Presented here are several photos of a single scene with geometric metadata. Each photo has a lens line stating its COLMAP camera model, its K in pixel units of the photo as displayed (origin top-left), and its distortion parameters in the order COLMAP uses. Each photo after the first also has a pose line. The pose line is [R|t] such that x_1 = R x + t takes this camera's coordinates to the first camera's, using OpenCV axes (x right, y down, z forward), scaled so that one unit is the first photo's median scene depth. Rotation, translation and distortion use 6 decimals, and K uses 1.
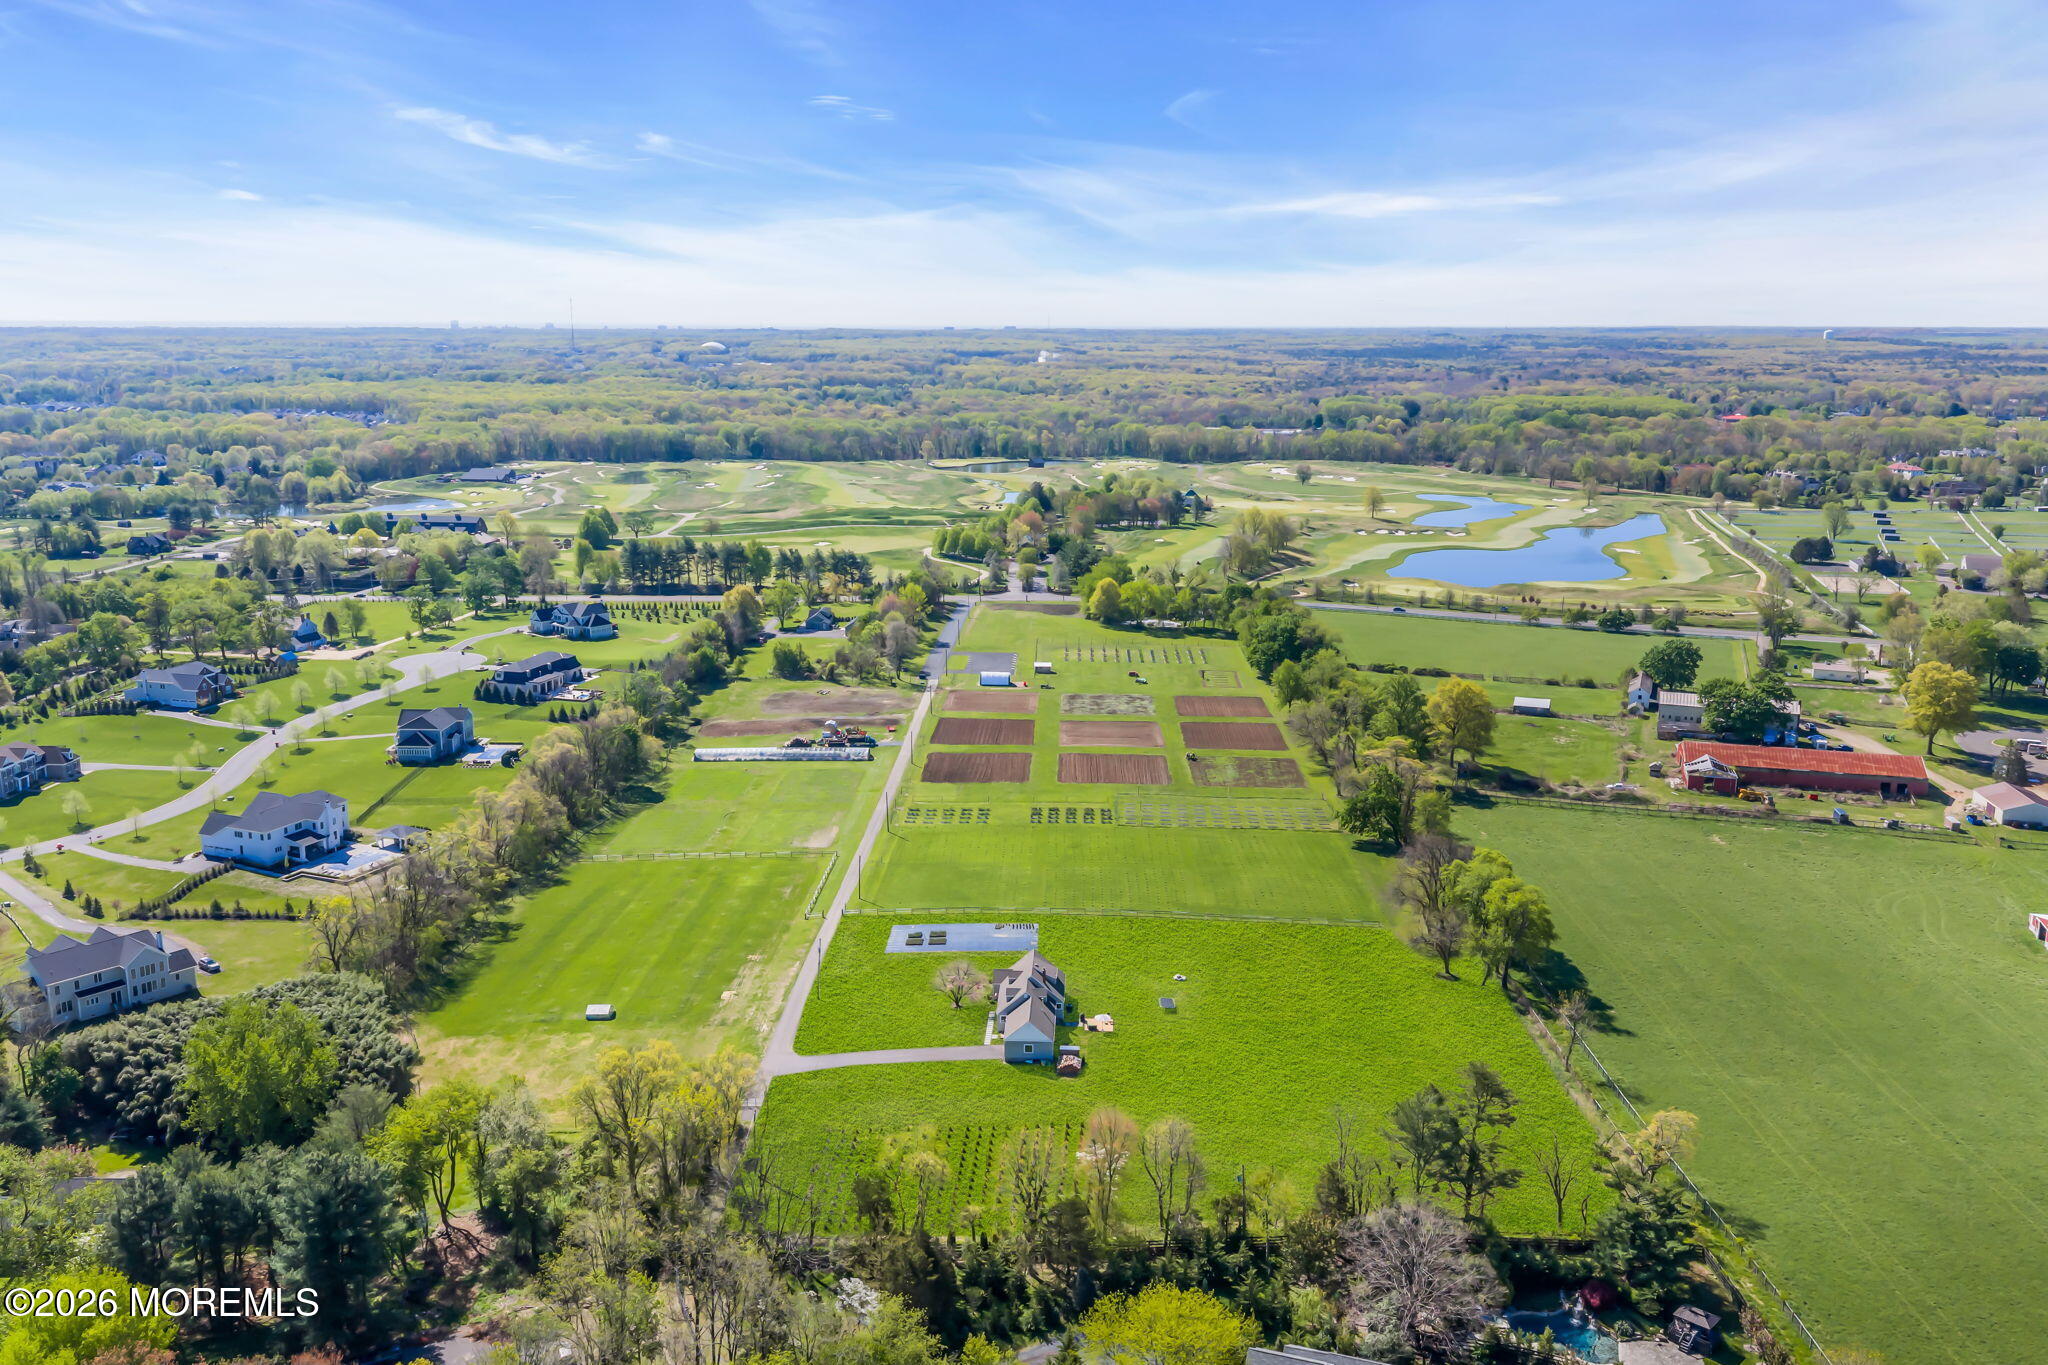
lens RADIAL K [[1707.1, 0, 1013.9], [0, 1707.1, 710.1], [0, 0, 1]] dist [0.069798, -0.097347]
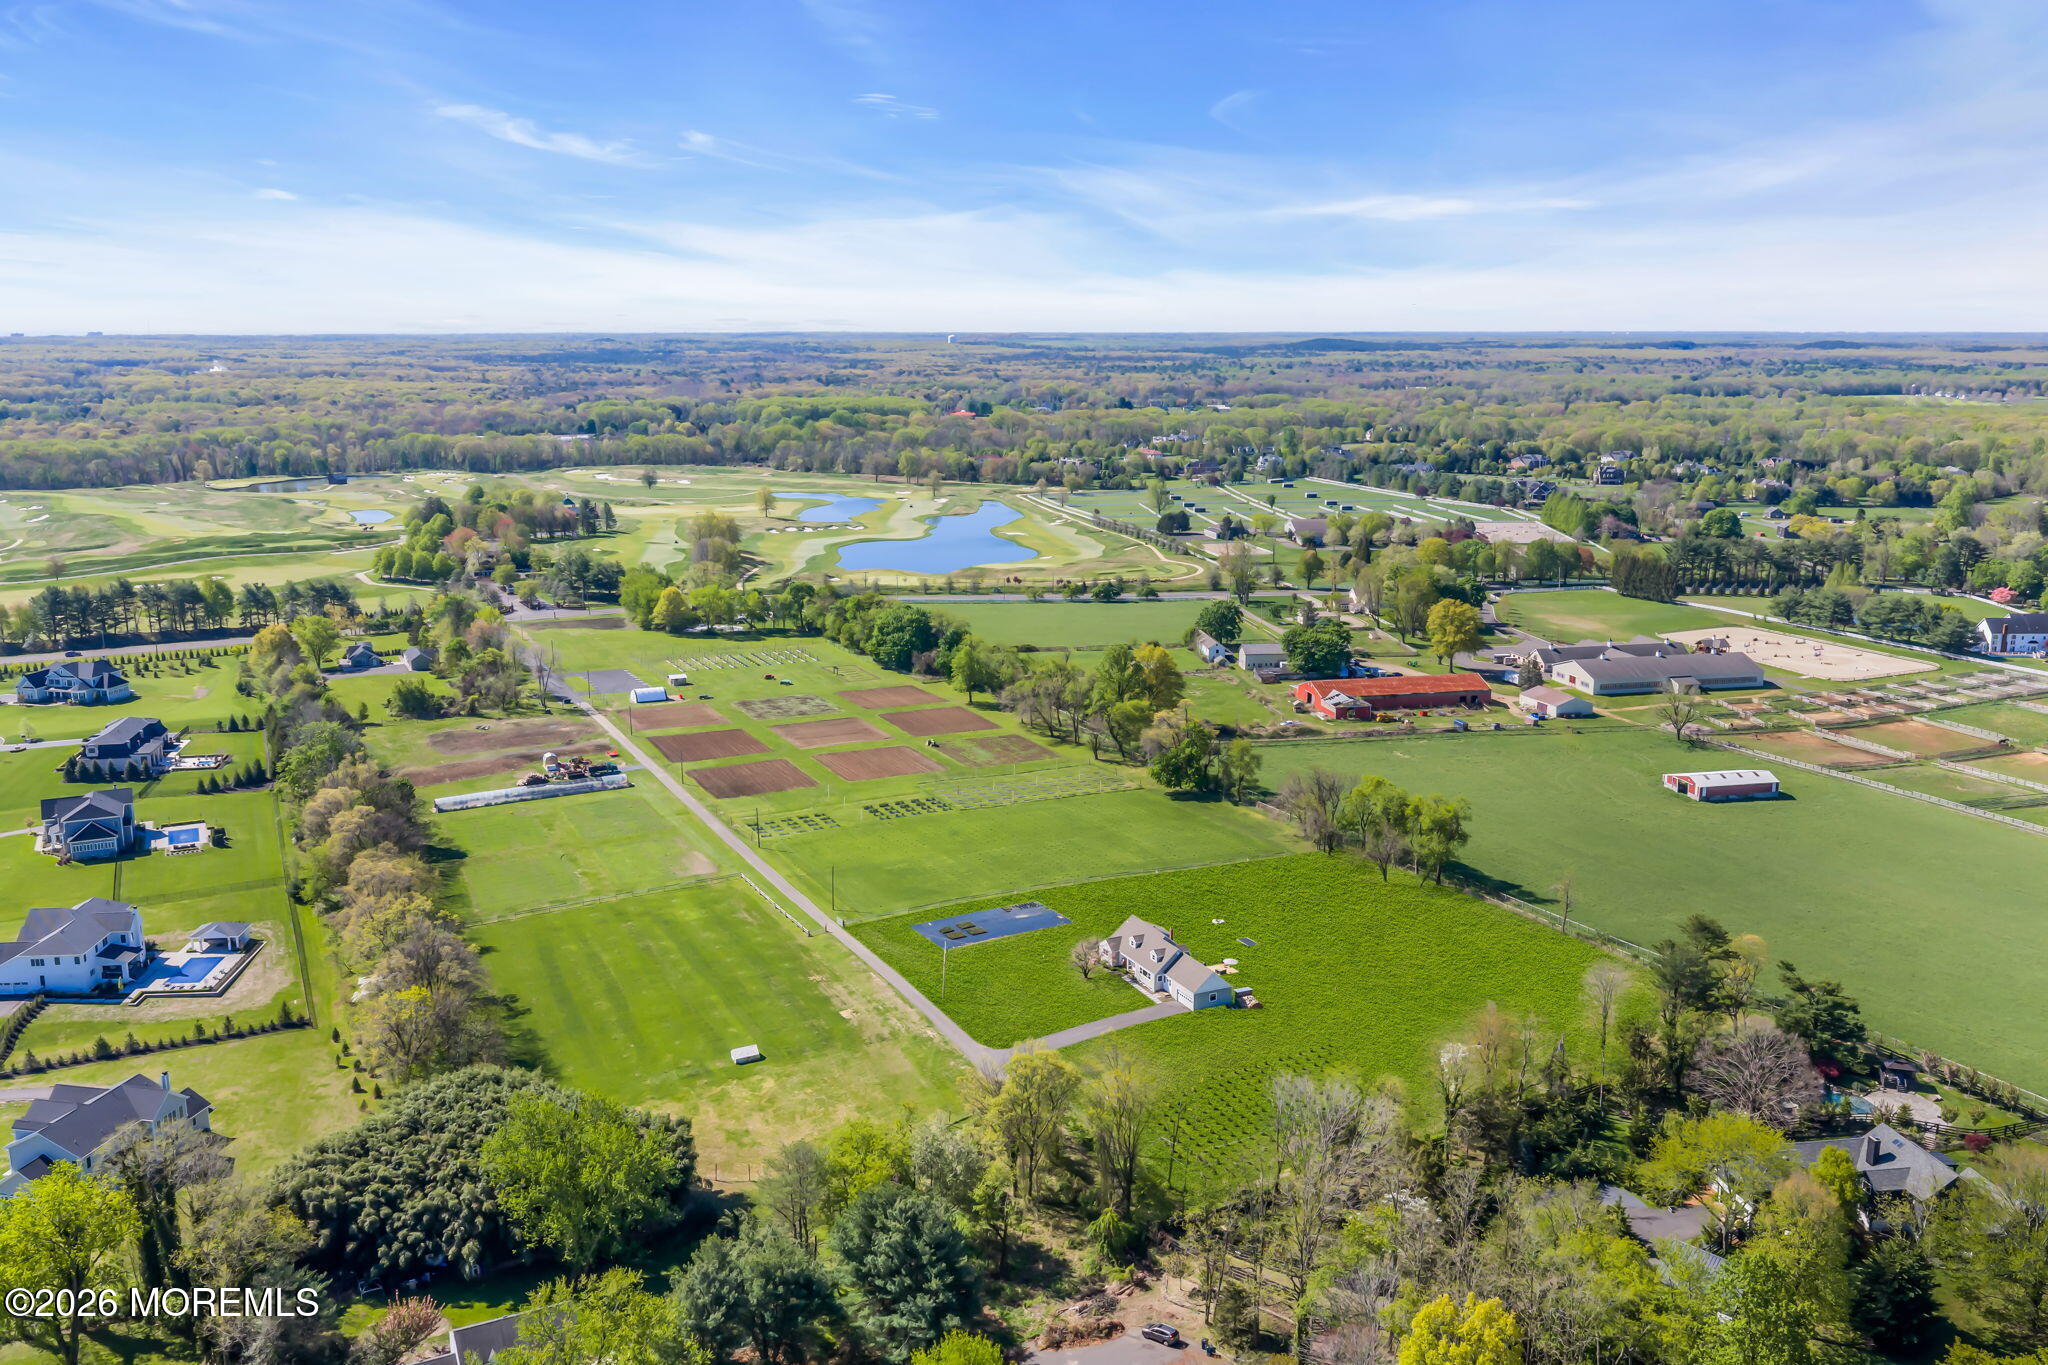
lens RADIAL K [[1705.9, 0, 1017.6], [0, 1705.9, 684.0], [0, 0, 1]] dist [0.042448, -0.088216]
pose [[0.880147, -0.101100, 0.463811, -0.228189], [0.108832, 0.994008, 0.010146, -0.009448], [-0.462057, 0.041548, 0.885876, 0.034423]]
